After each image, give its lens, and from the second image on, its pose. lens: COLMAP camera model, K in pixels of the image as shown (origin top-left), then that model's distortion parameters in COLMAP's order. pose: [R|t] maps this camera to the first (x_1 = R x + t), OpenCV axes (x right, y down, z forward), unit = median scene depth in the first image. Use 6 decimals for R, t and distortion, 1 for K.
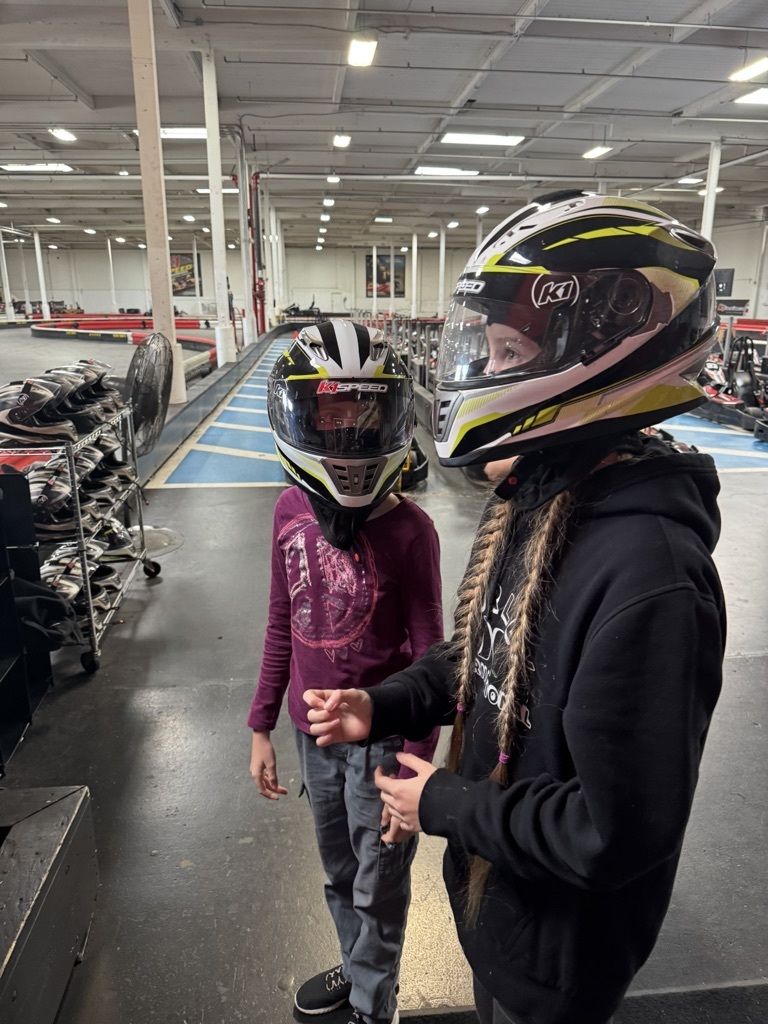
lens RADIAL K [[706.0, 0, 384.2], [0, 706.0, 548.1], [0, 0, 1]] dist [-0.010034, 0.000183]
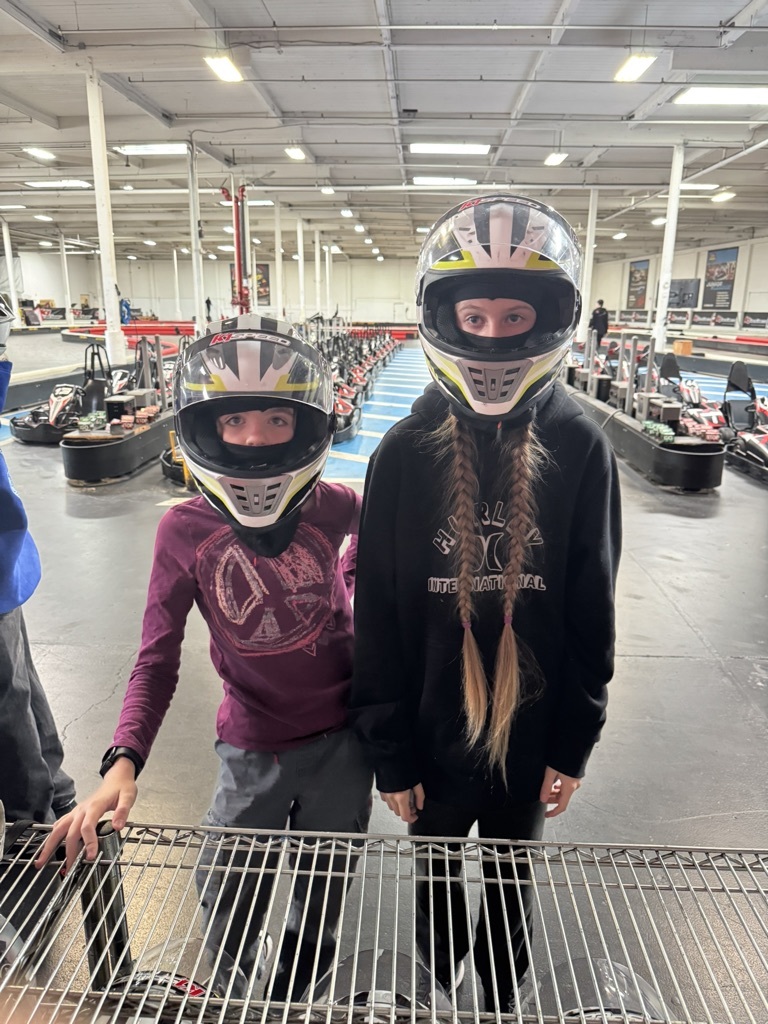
lens RADIAL K [[732.1, 0, 384.0], [0, 732.1, 512.0], [0, 0, 1]] dist [-0.006051, -0.007100]
pose [[0.989179, 0.046784, -0.139057, 0.189322], [-0.056318, 0.996266, -0.065435, -0.007481], [0.135476, 0.072558, 0.988120, 0.021749]]
